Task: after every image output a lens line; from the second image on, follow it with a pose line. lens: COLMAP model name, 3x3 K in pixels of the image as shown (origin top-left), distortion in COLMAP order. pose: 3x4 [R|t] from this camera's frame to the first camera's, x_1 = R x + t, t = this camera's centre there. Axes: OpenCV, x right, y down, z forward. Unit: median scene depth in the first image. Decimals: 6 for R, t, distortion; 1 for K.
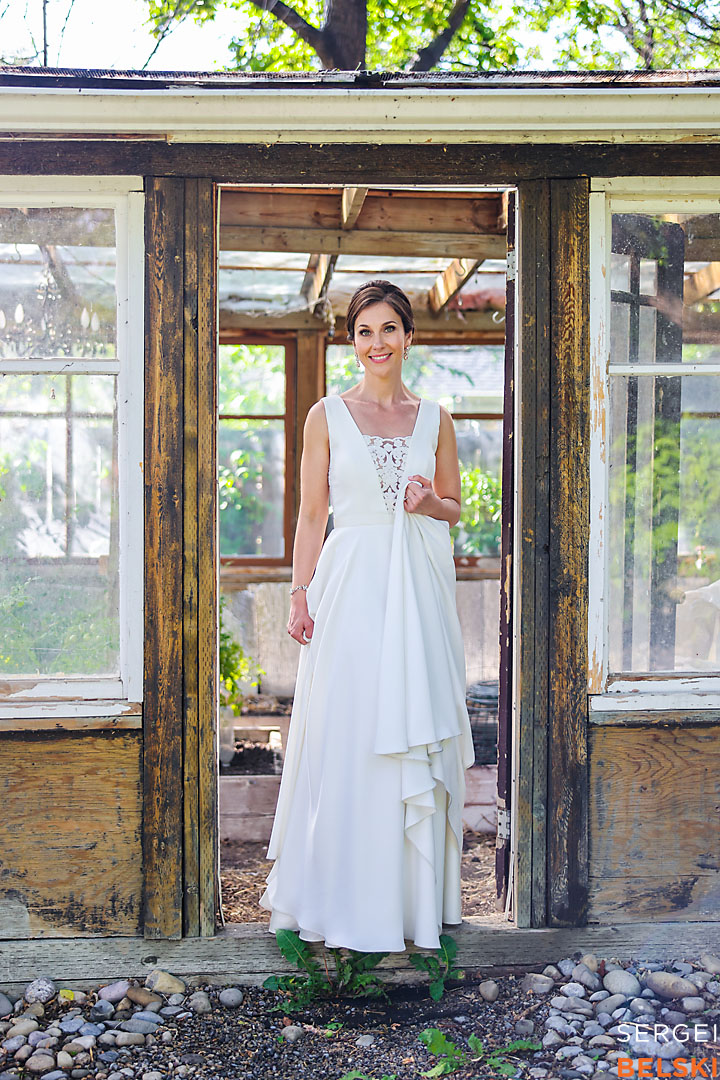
lens RADIAL K [[1885.2, 0, 360.0], [0, 1885.2, 540.0], [0, 0, 1]] dist [0.065887, 0.111632]
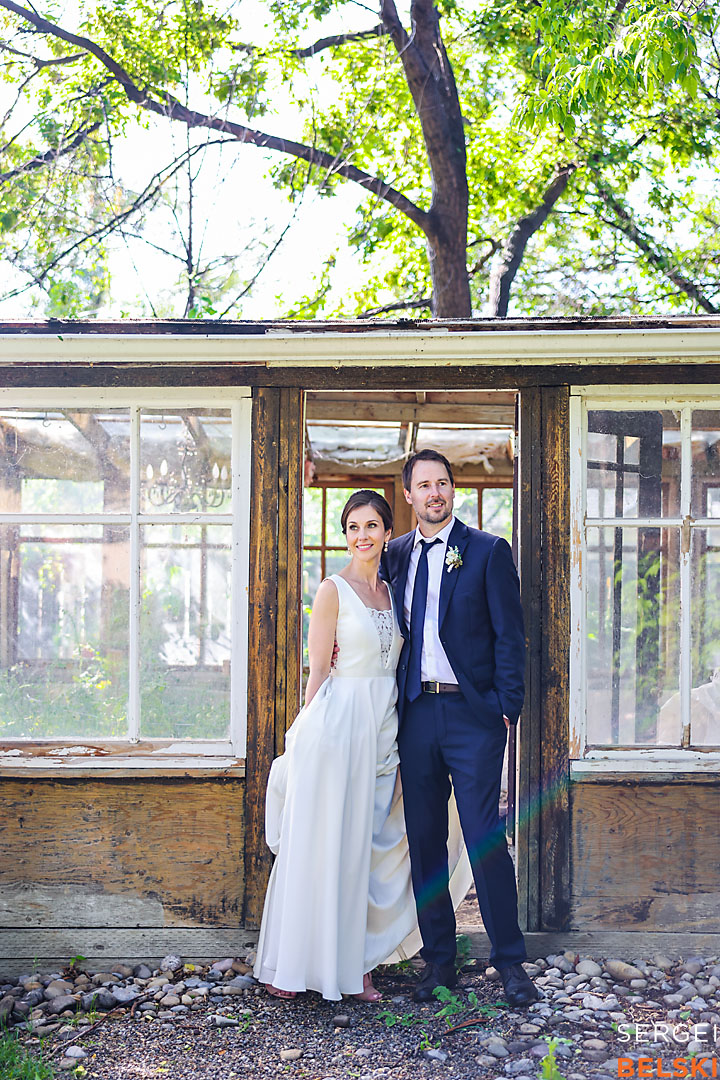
lens RADIAL K [[2696.6, 0, 360.0], [0, 2696.6, 540.0], [0, 0, 1]] dist [0.118319, 0.504058]
pose [[0.994499, 0.006276, -0.104557, 0.176184], [-0.012254, 0.998320, -0.056626, 0.036401], [0.104026, 0.057596, 0.992905, -0.981837]]
